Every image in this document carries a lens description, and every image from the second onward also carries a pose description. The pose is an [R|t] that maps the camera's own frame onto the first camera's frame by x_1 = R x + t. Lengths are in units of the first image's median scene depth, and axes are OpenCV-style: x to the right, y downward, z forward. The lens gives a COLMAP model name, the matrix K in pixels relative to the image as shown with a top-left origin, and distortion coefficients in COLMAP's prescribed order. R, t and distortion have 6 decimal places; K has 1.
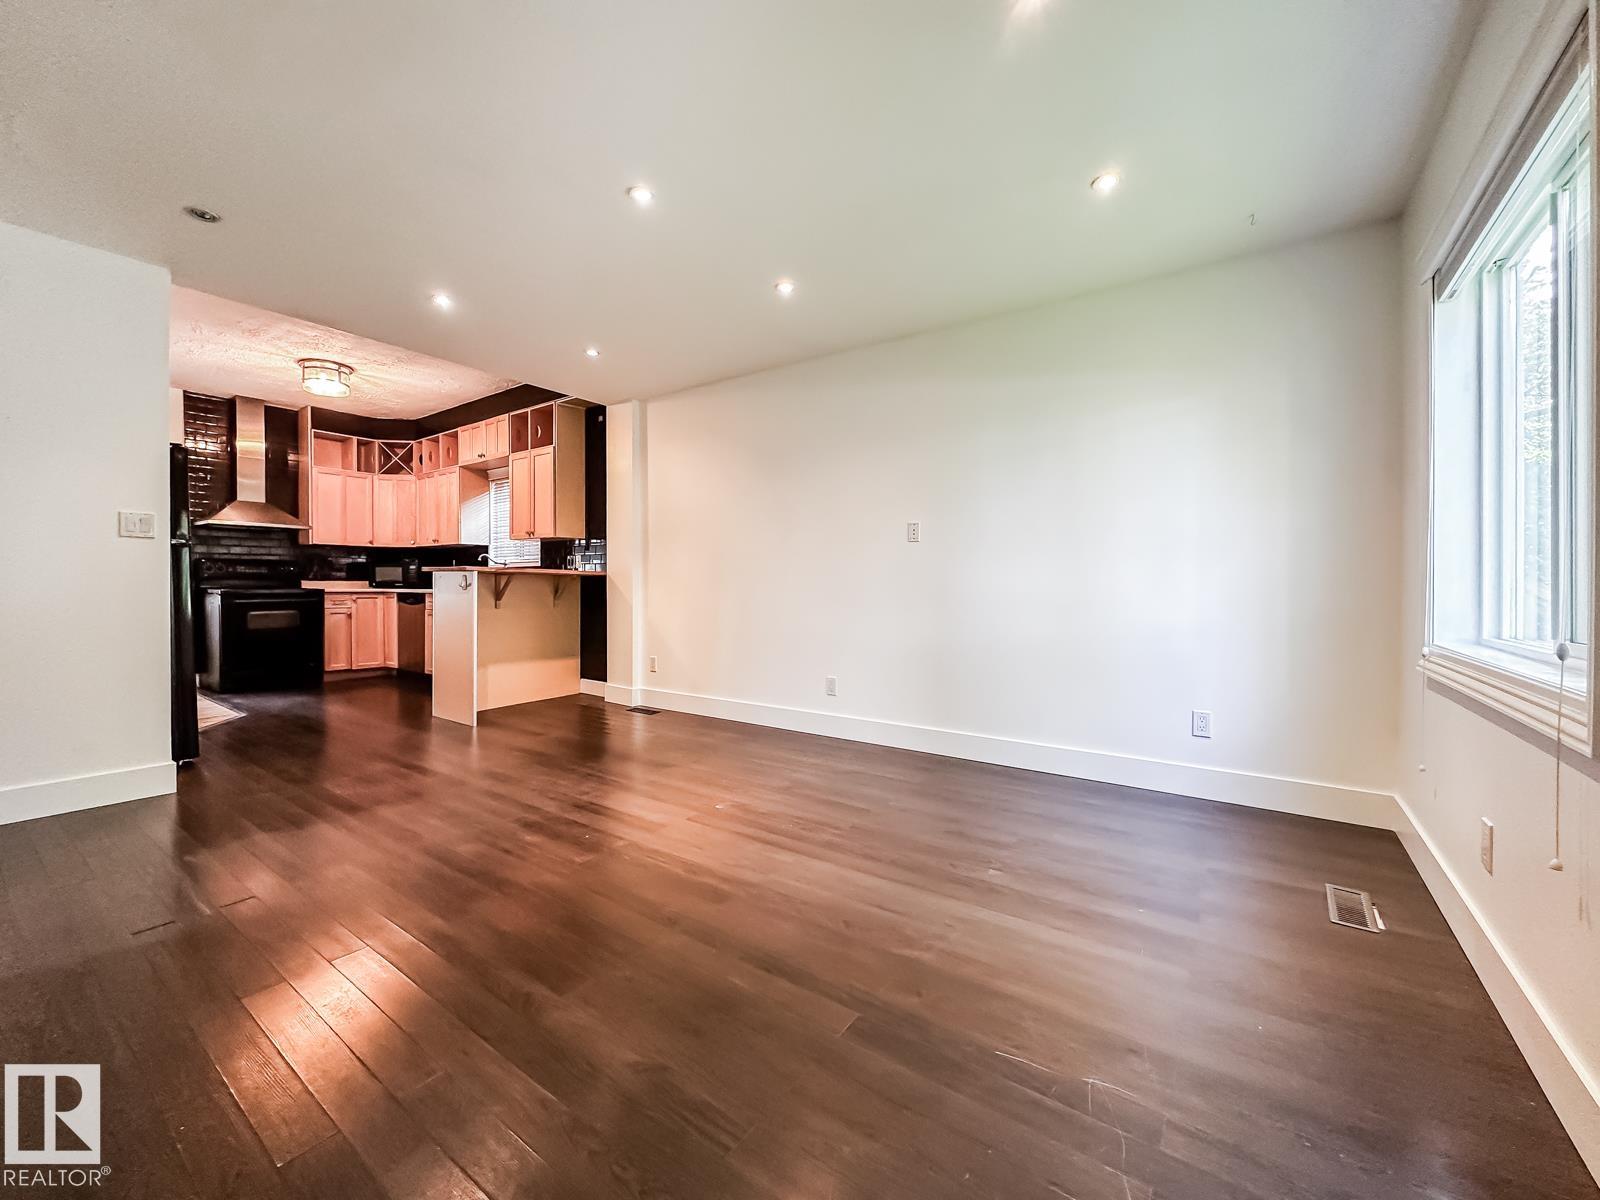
lens RADIAL K [[637.7, 0, 800.0], [0, 637.7, 600.0], [0, 0, 1]] dist [-0.001668, -0.000113]
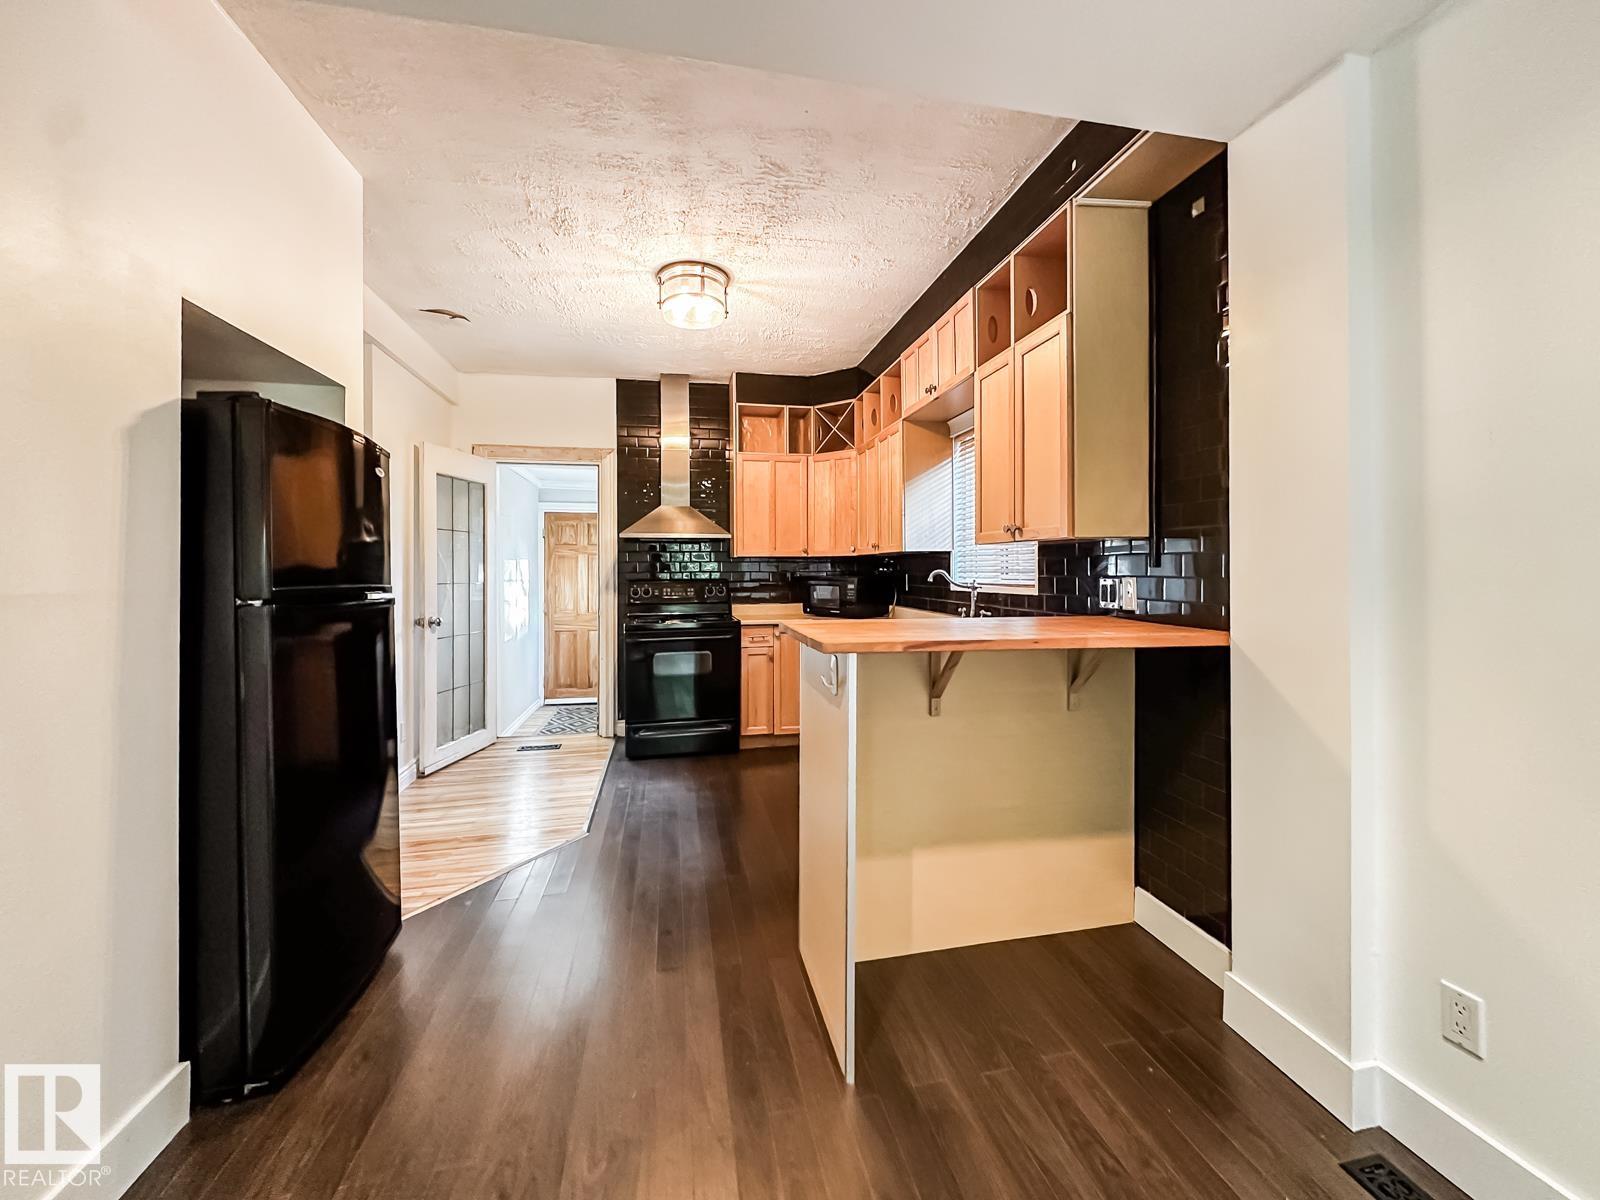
lens RADIAL K [[647.8, 0, 800.6], [0, 647.8, 569.2], [0, 0, 1]] dist [-0.001888, 0.000077]
pose [[0.733095, -0.008863, -0.680069, -0.210984], [-0.006839, 0.999768, -0.020403, -0.062832], [0.680092, 0.019608, 0.732864, 0.531453]]
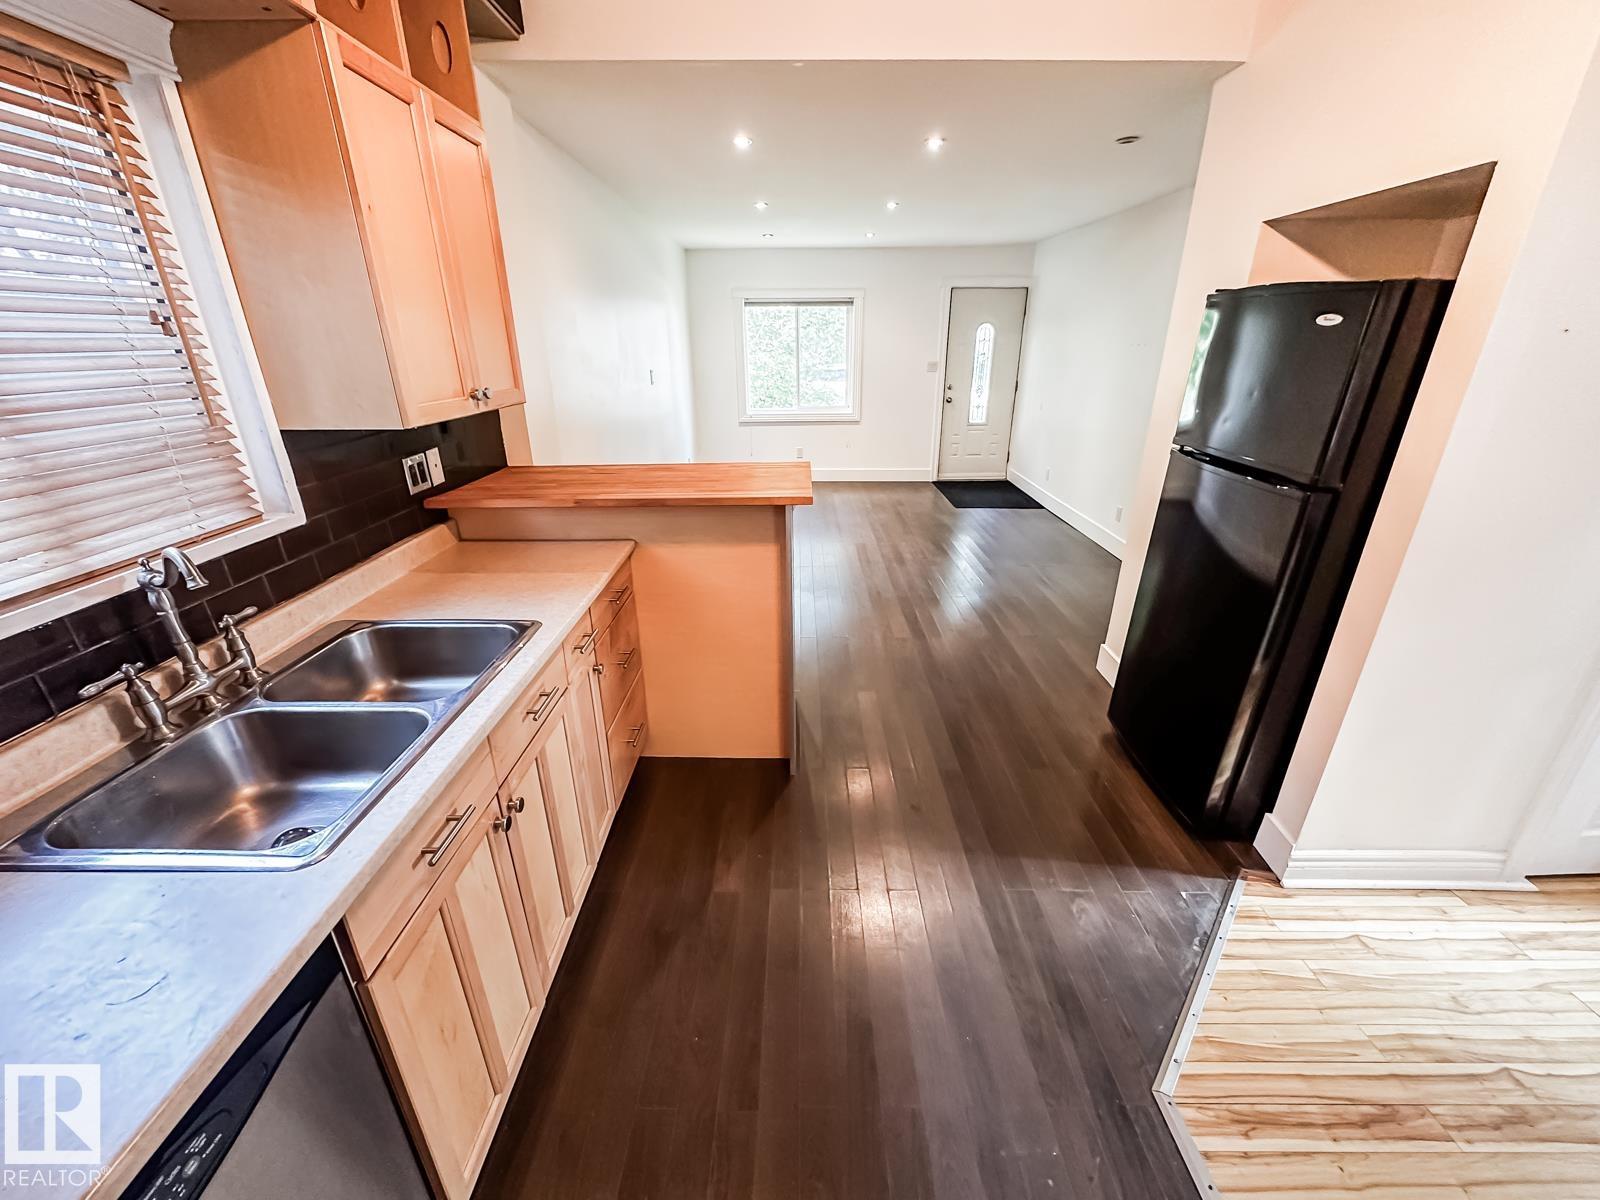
lens RADIAL K [[639.6, 0, 793.4], [0, 639.6, 594.4], [0, 0, 1]] dist [-0.001036, -0.000078]
pose [[-0.573798, -0.305657, 0.759822, -0.748127], [0.022169, 0.921610, 0.387483, -0.126858], [-0.818697, 0.239181, -0.522042, 0.998602]]
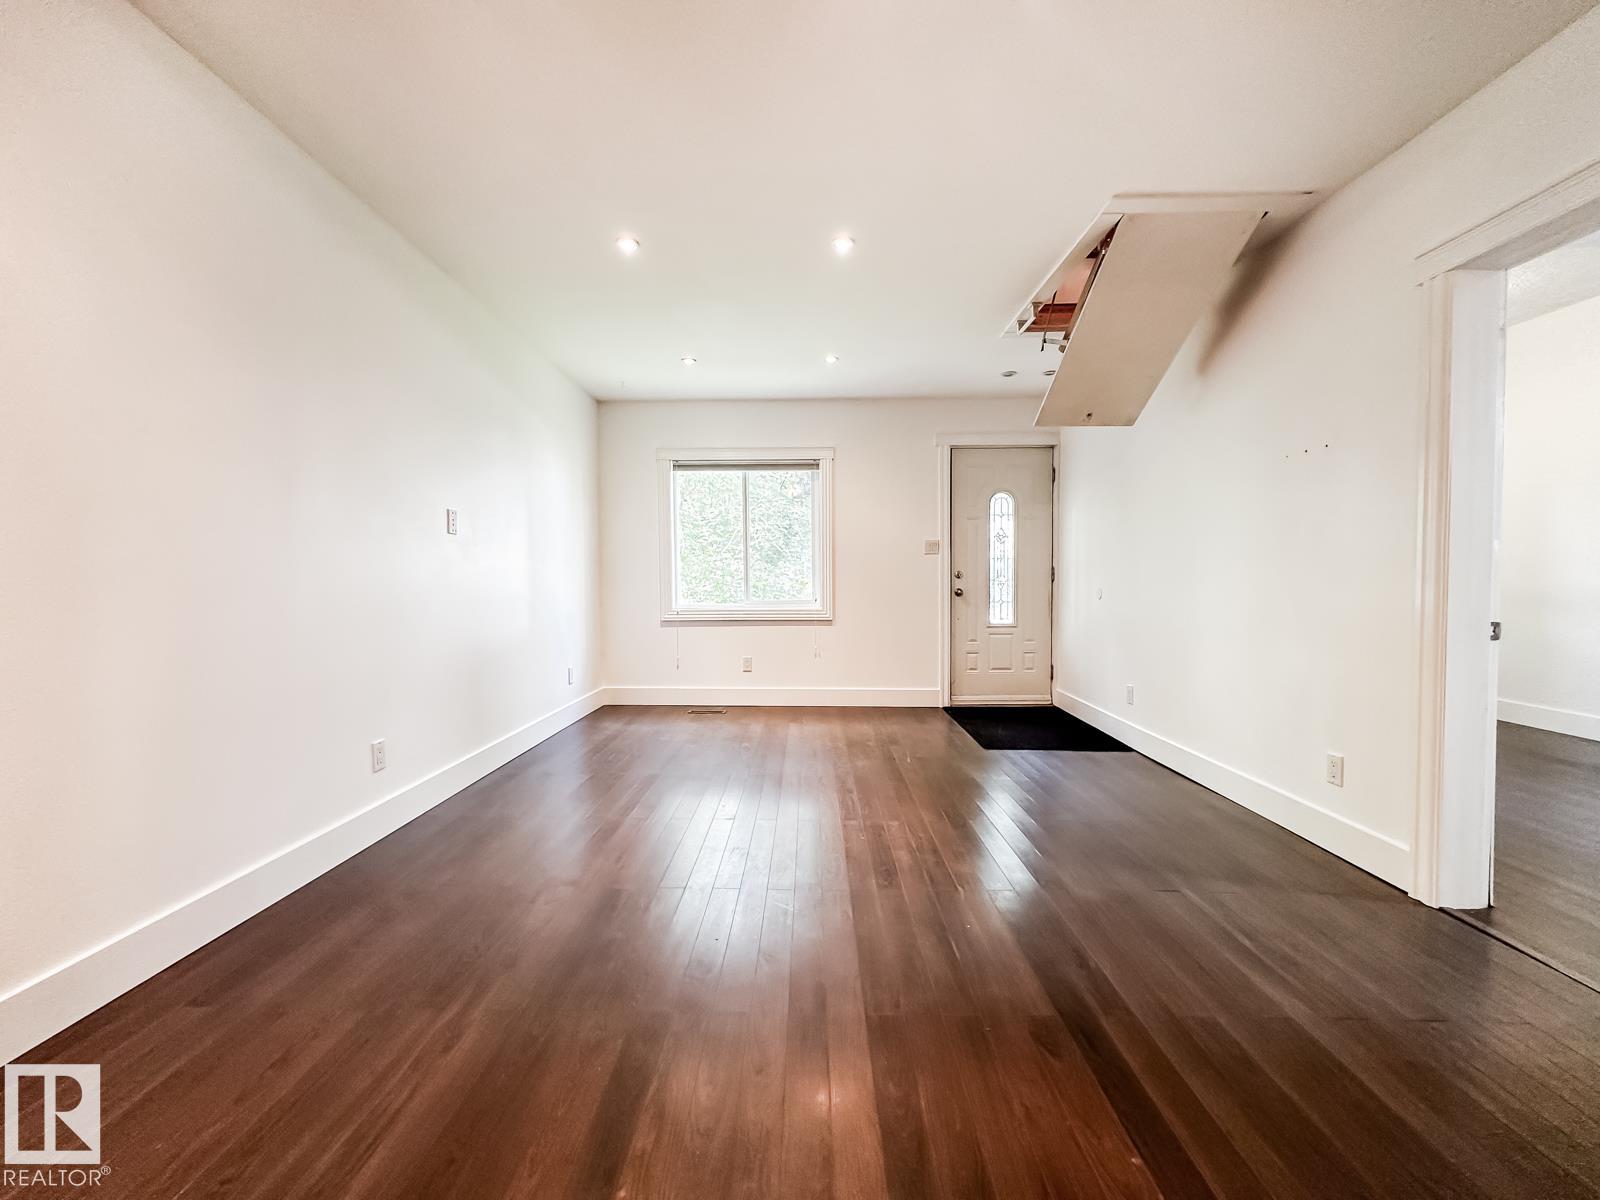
lens RADIAL K [[637.7, 0, 800.0], [0, 637.7, 600.0], [0, 0, 1]] dist [-0.001668, -0.000113]
pose [[-0.567599, -0.029537, 0.822775, -0.463595], [0.018016, 0.998671, 0.048280, -0.023632], [-0.823108, 0.042226, -0.566313, 0.692596]]
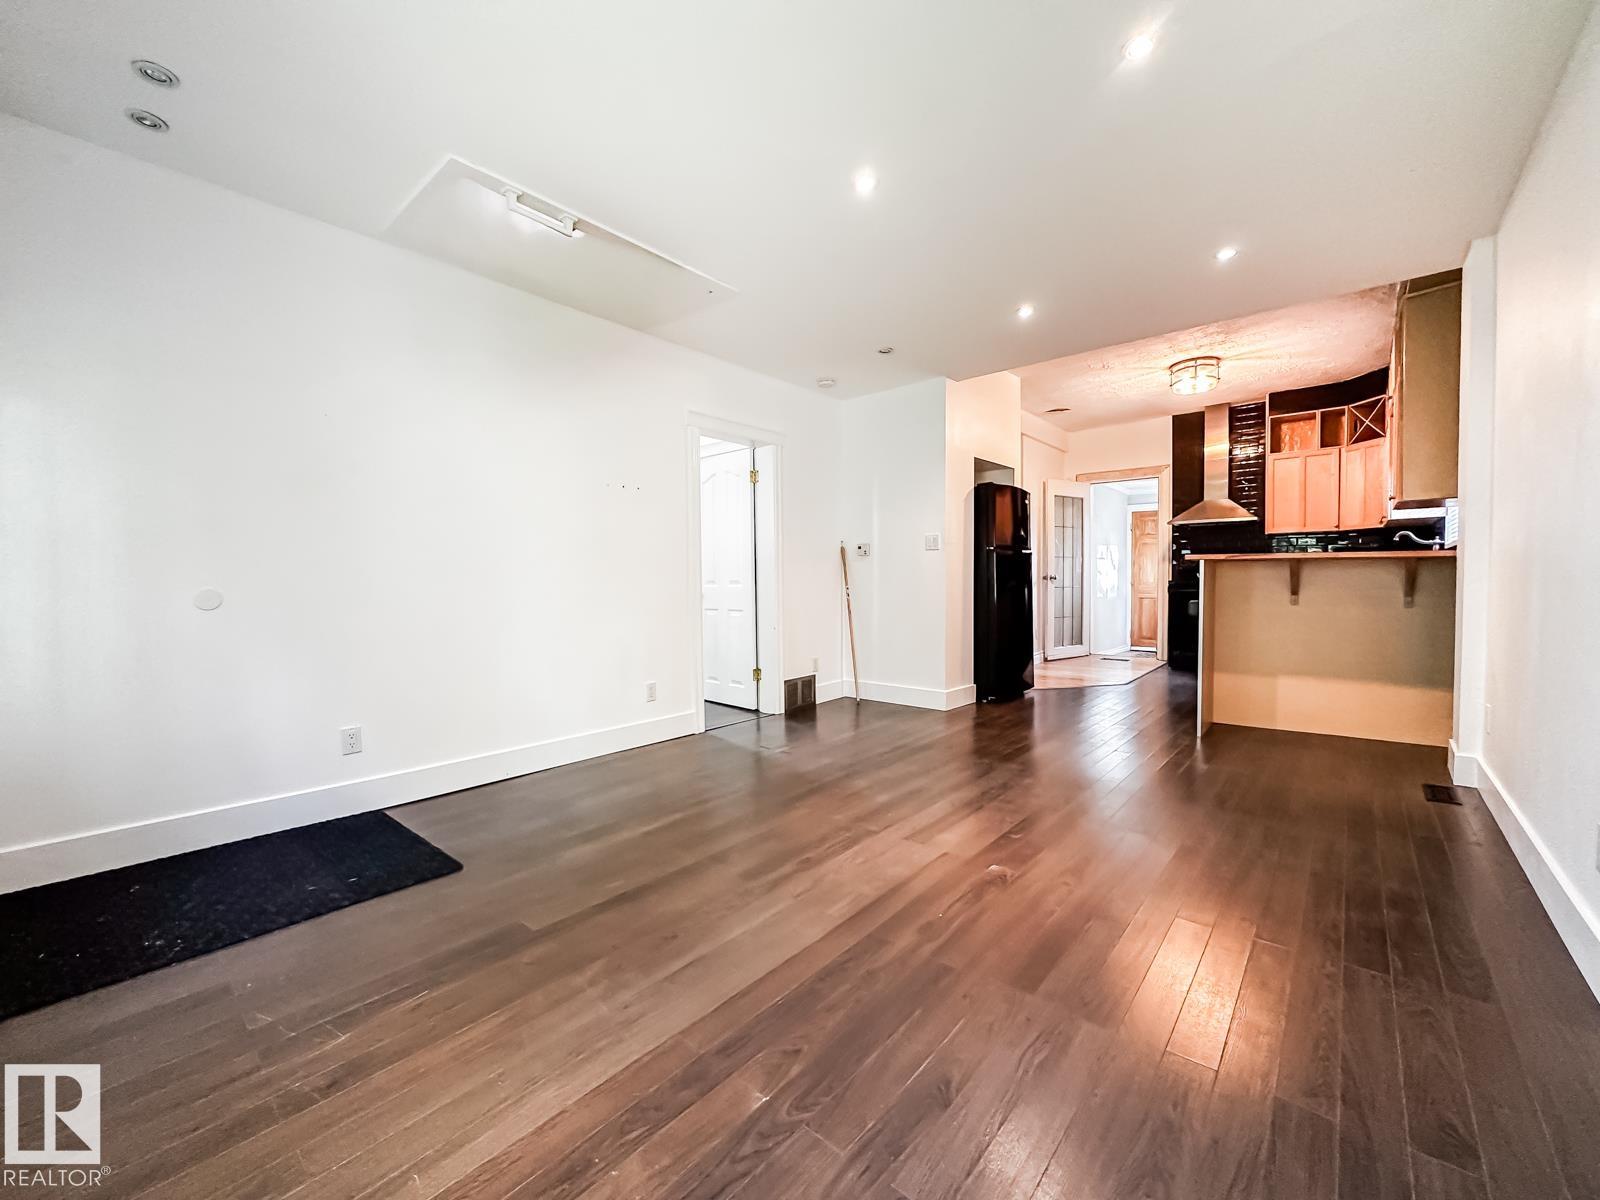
lens RADIAL K [[639.6, 0, 793.4], [0, 639.6, 594.4], [0, 0, 1]] dist [-0.001036, -0.000078]
pose [[-0.100813, 0.021381, -0.994676, 0.310060], [-0.014024, 0.999639, 0.022909, -0.007743], [0.994807, 0.016259, -0.100477, 0.399076]]
